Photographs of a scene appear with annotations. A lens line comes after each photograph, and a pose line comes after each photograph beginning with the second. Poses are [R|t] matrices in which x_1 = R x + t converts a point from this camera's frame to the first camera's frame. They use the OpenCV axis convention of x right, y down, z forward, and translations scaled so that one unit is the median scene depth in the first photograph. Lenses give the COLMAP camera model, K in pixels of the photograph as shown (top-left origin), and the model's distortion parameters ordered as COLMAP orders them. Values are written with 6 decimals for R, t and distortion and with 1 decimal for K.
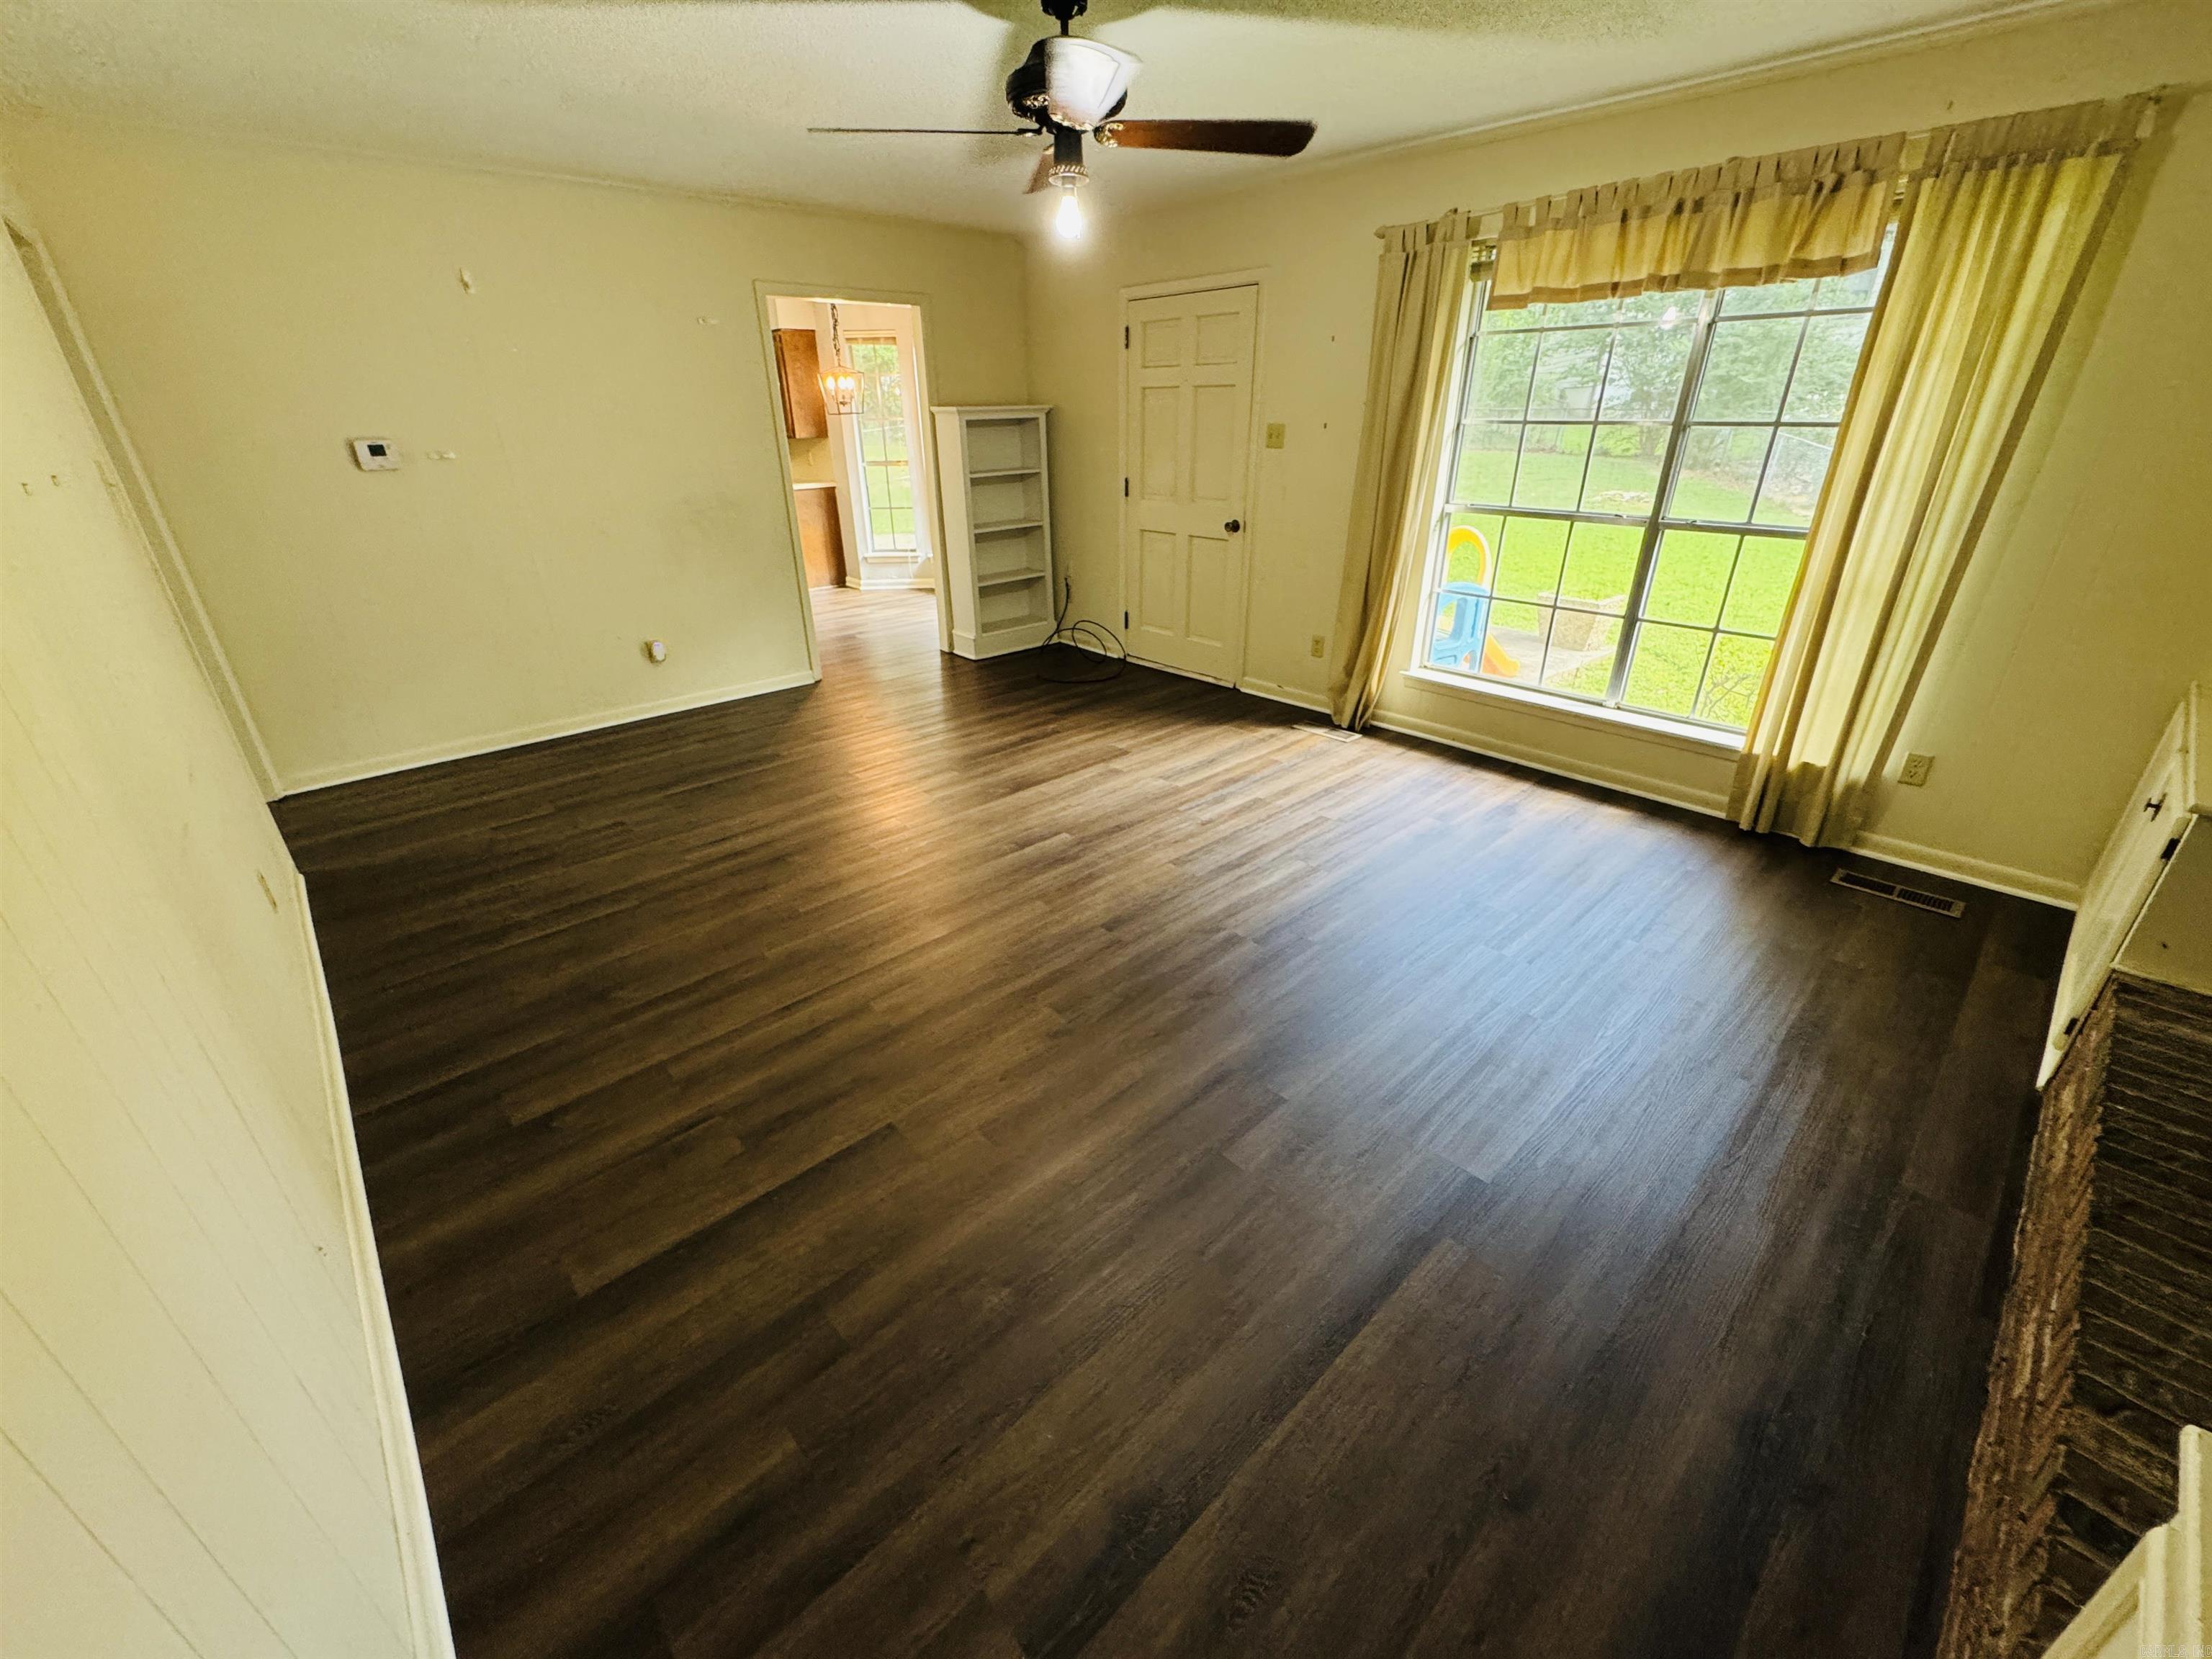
lens RADIAL K [[889.5, 0, 1108.1], [0, 889.5, 834.6], [0, 0, 1]] dist [-0.002458, -0.000128]
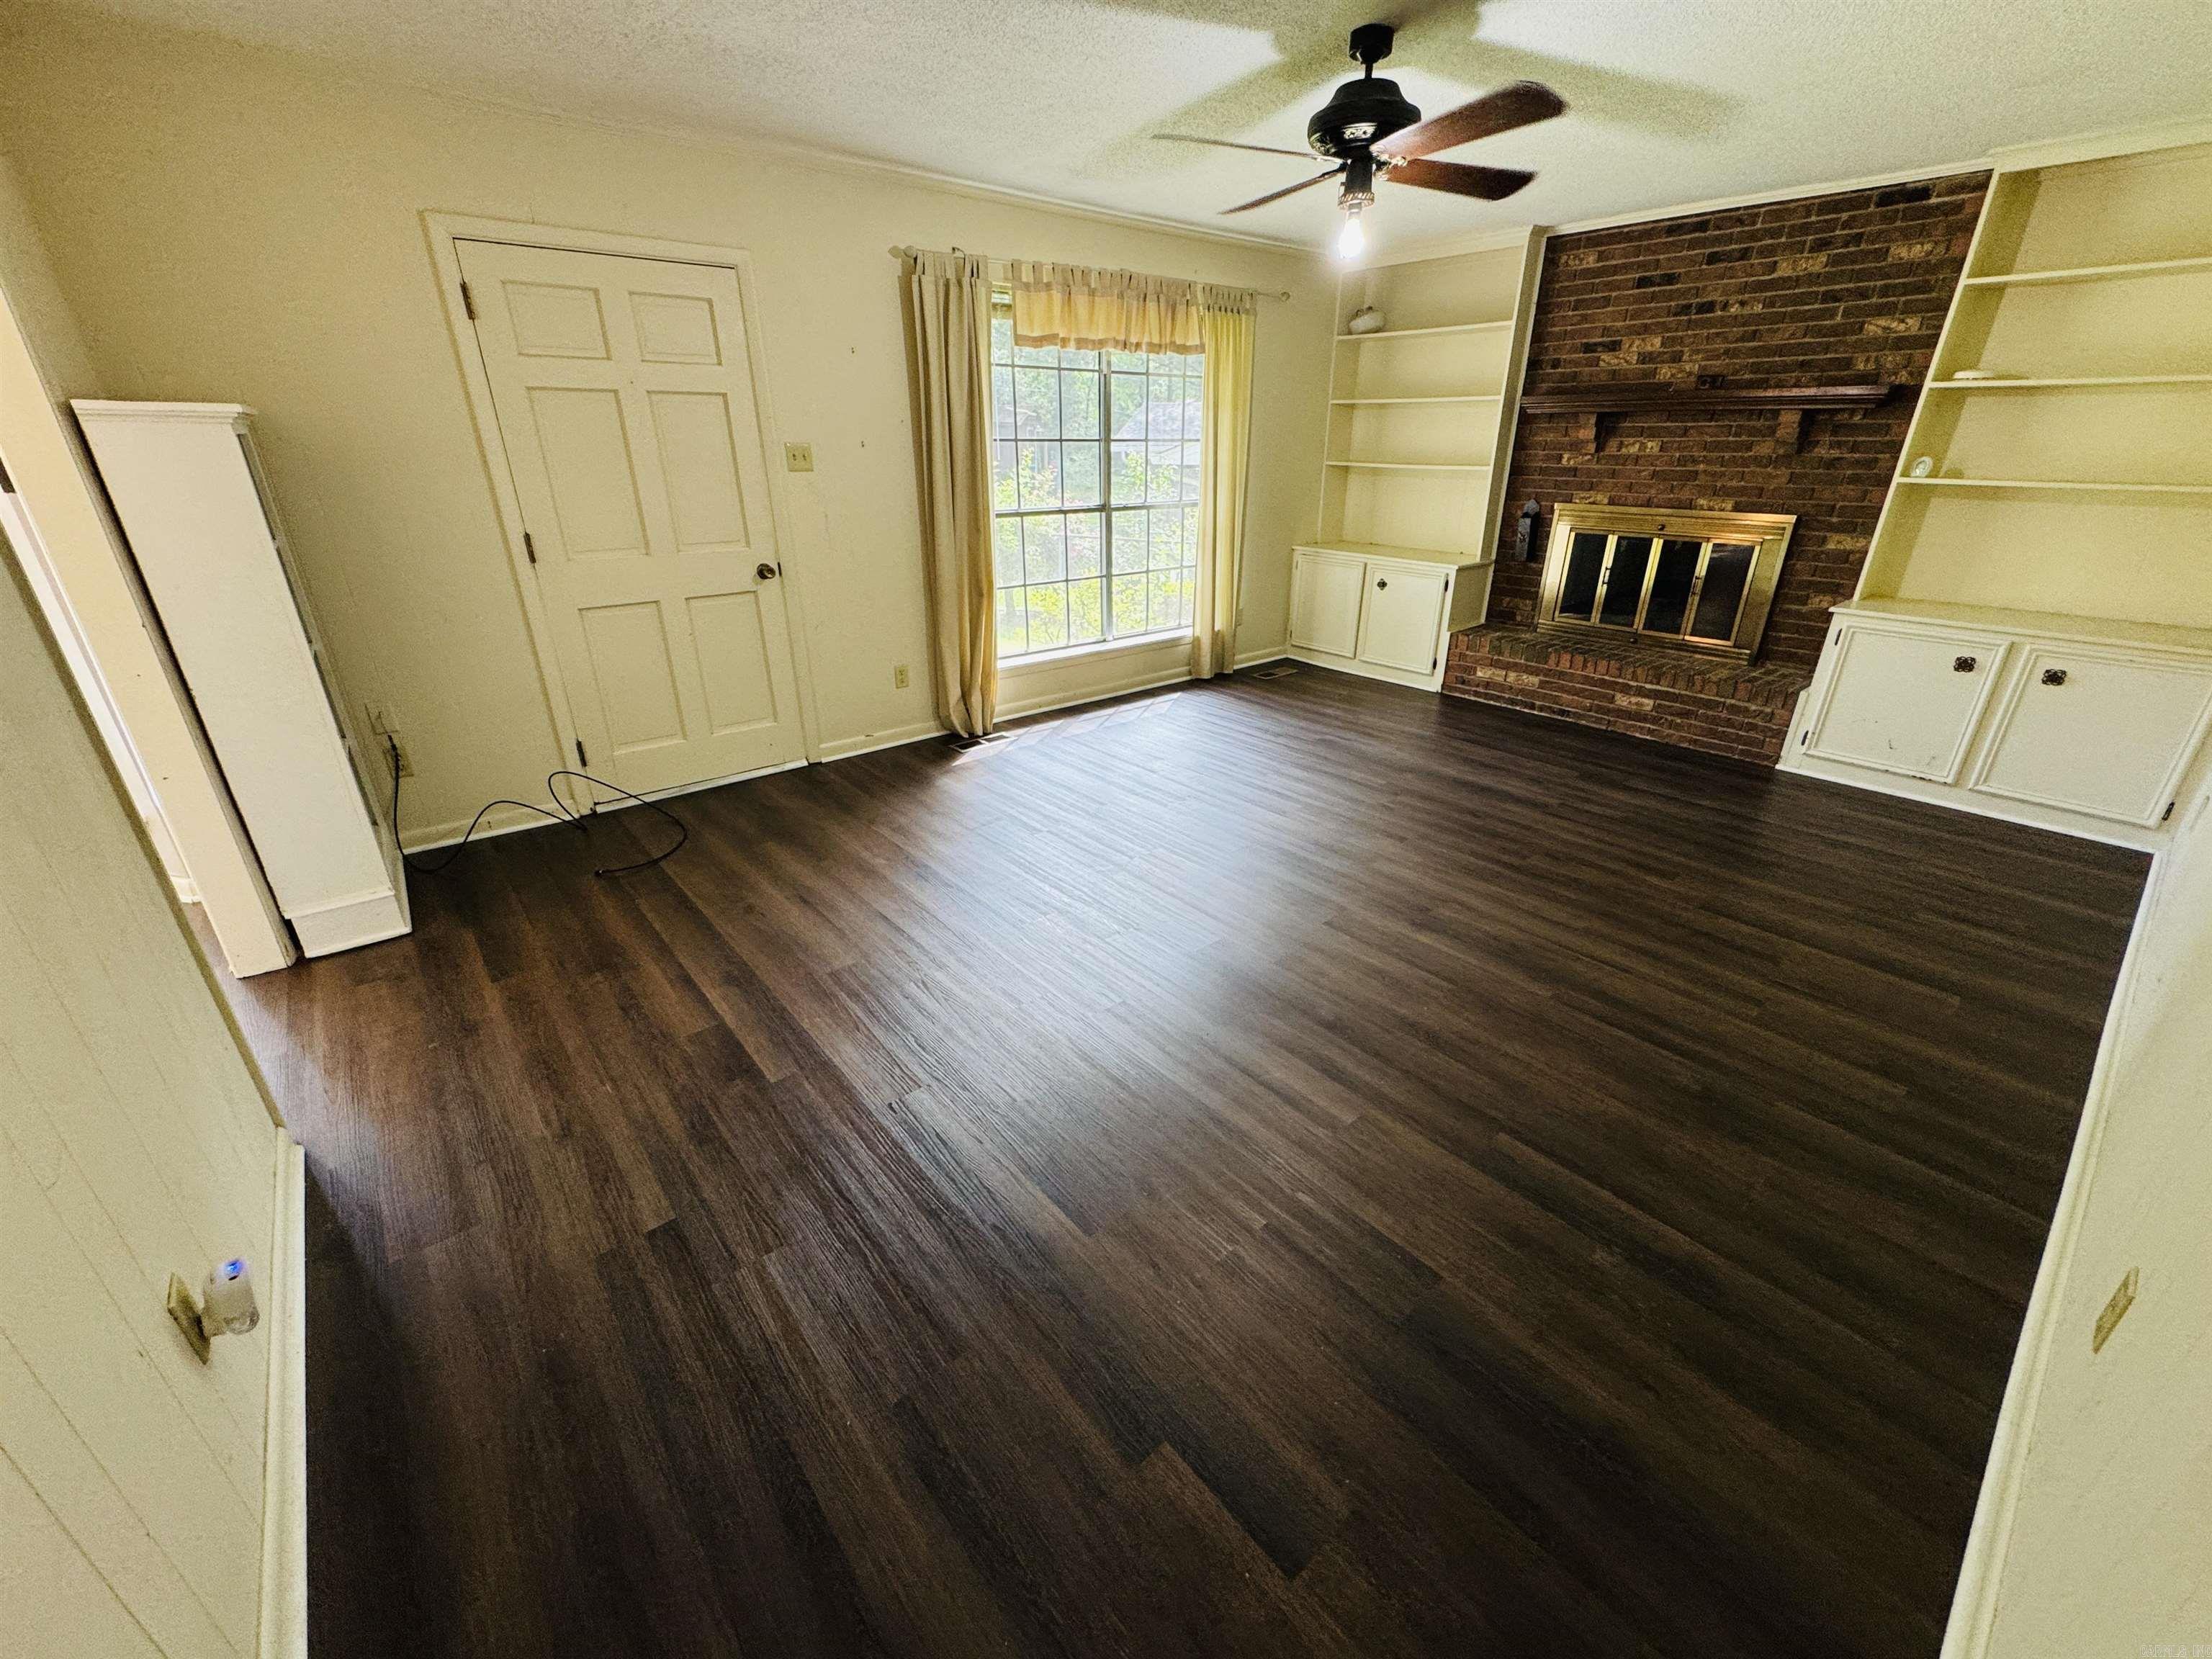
lens RADIAL K [[889.5, 0, 1106.4], [0, 889.5, 832.1], [0, 0, 1]] dist [-0.002458, -0.000128]
pose [[0.042375, -0.394809, 0.917786, -0.865530], [0.431561, 0.835726, 0.339583, -0.379284], [-0.901088, 0.381691, 0.205798, 0.851050]]
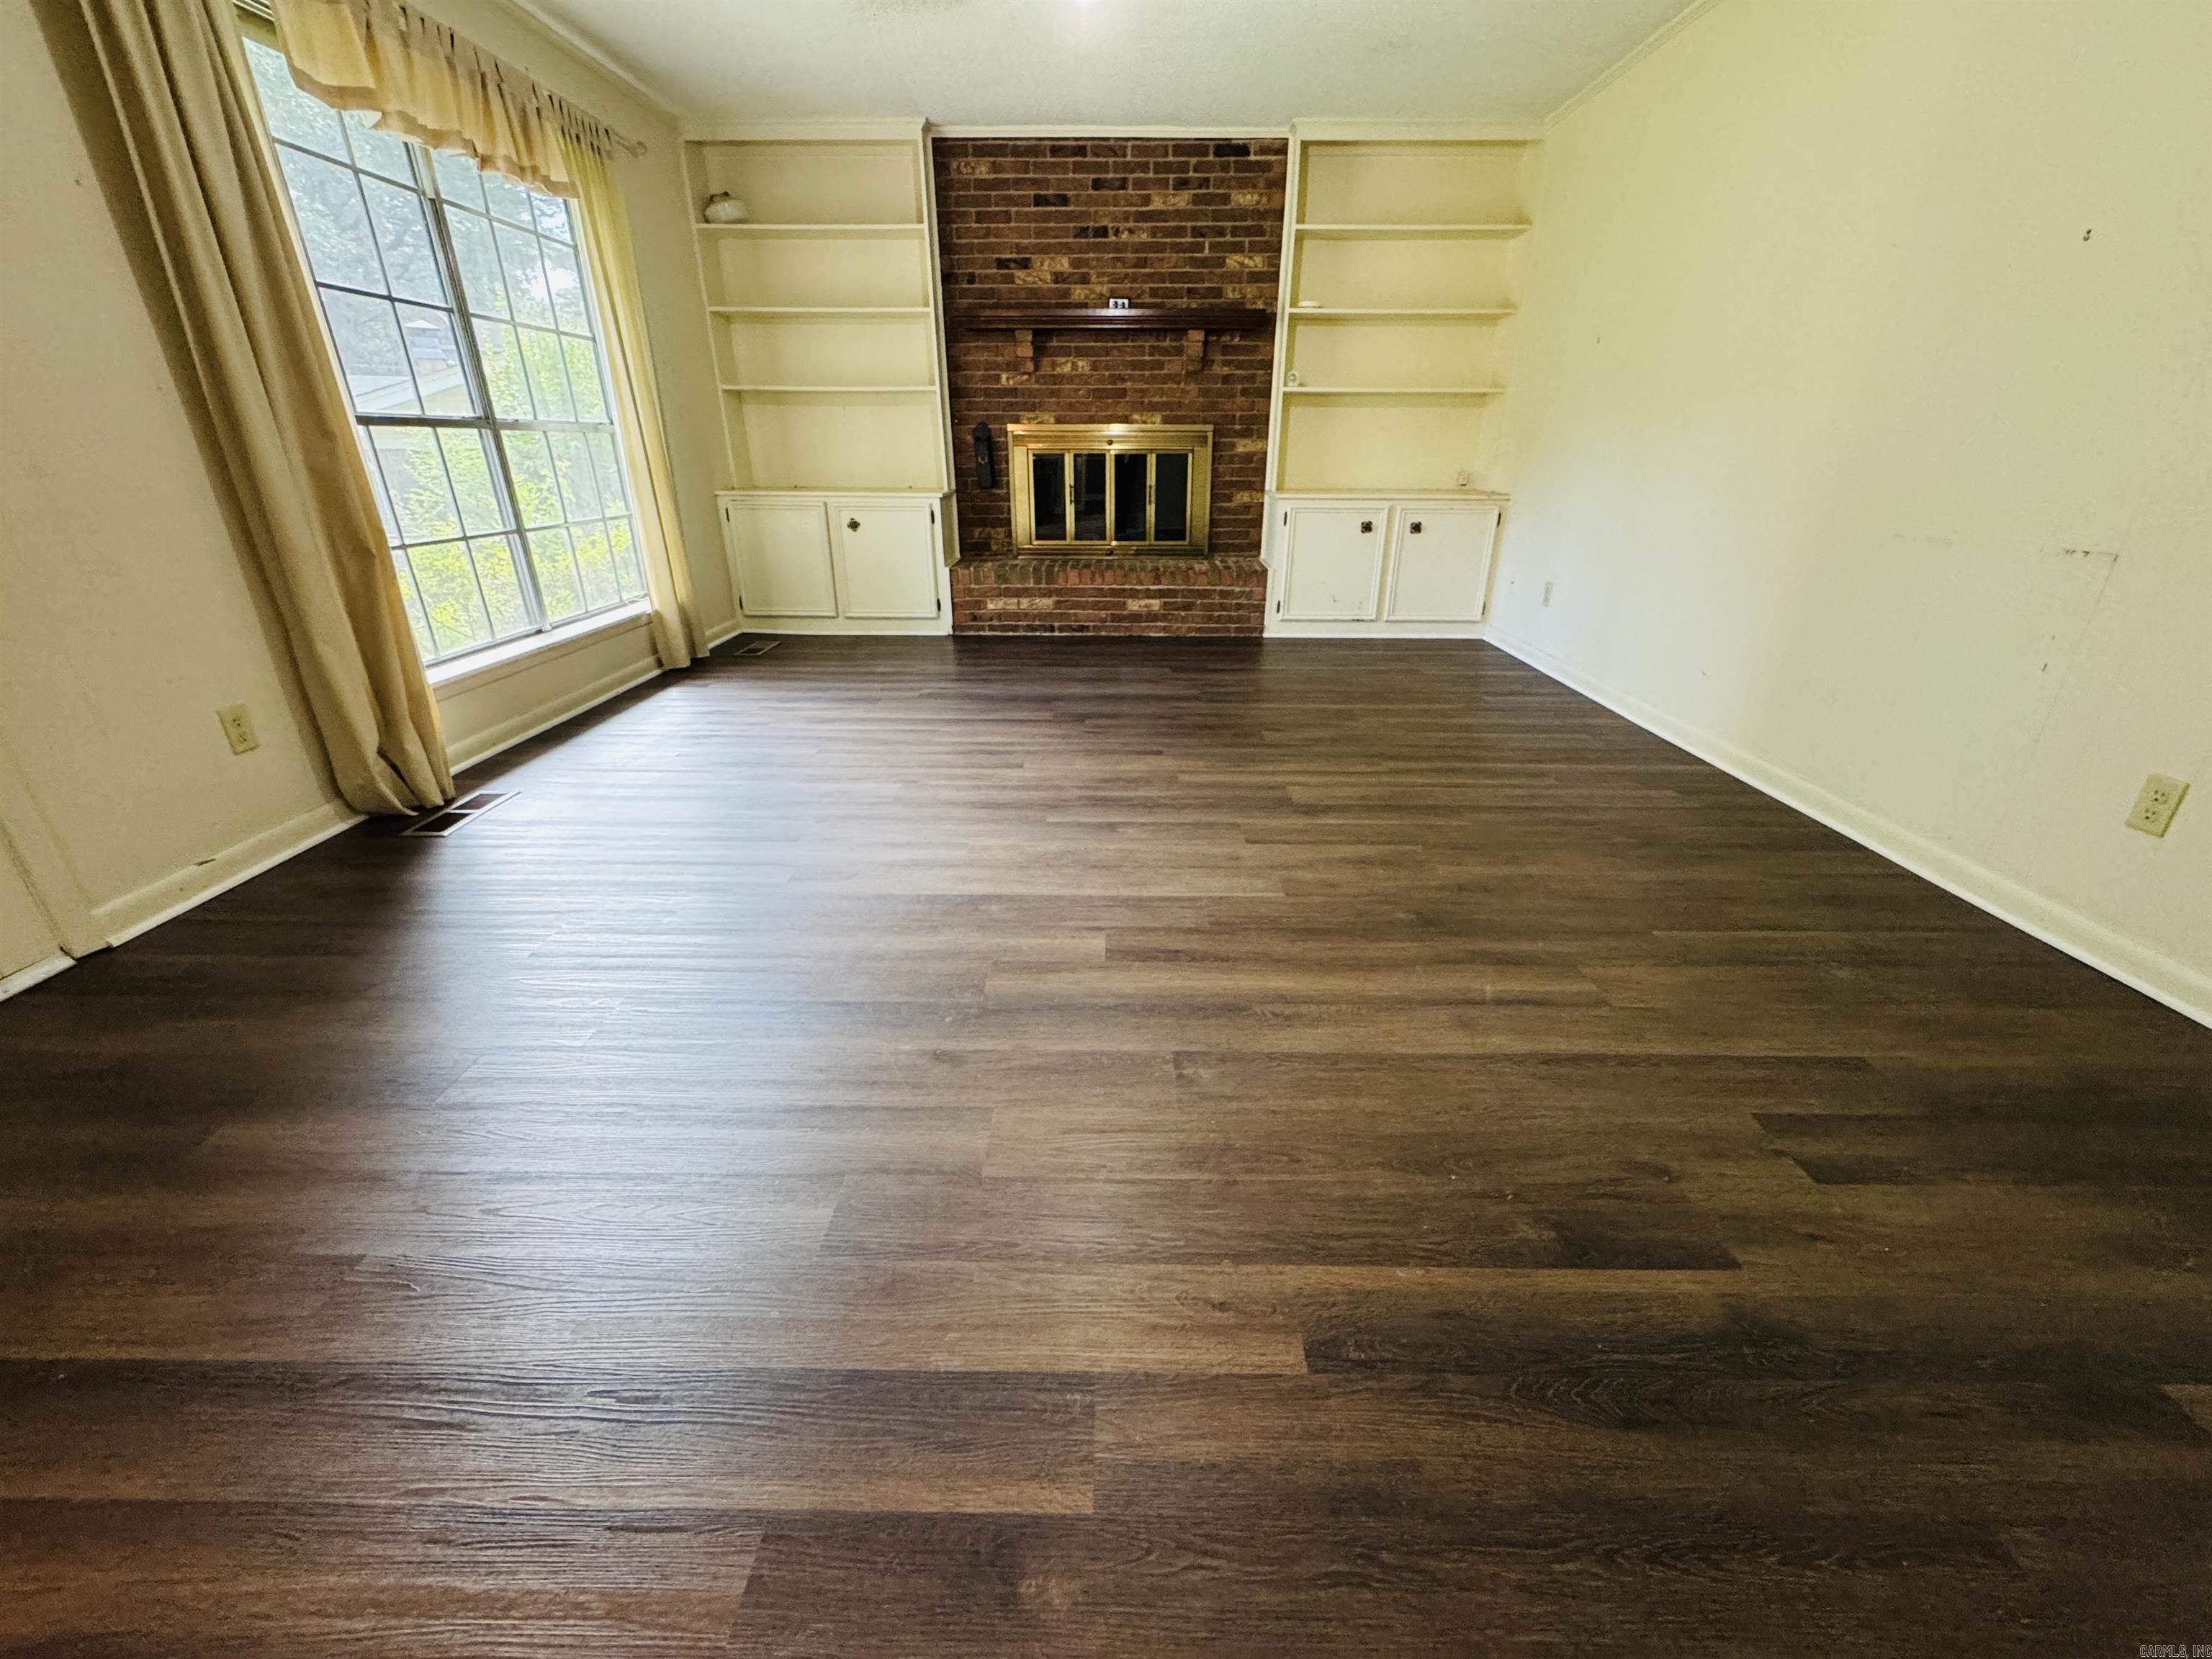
lens RADIAL K [[889.5, 0, 1107.7], [0, 889.5, 829.5], [0, 0, 1]] dist [-0.002458, -0.000128]
pose [[-0.727601, -0.262465, 0.633805, -0.515944], [0.303178, 0.705757, 0.640305, -0.423630], [-0.615370, 0.658042, -0.433936, 1.208075]]
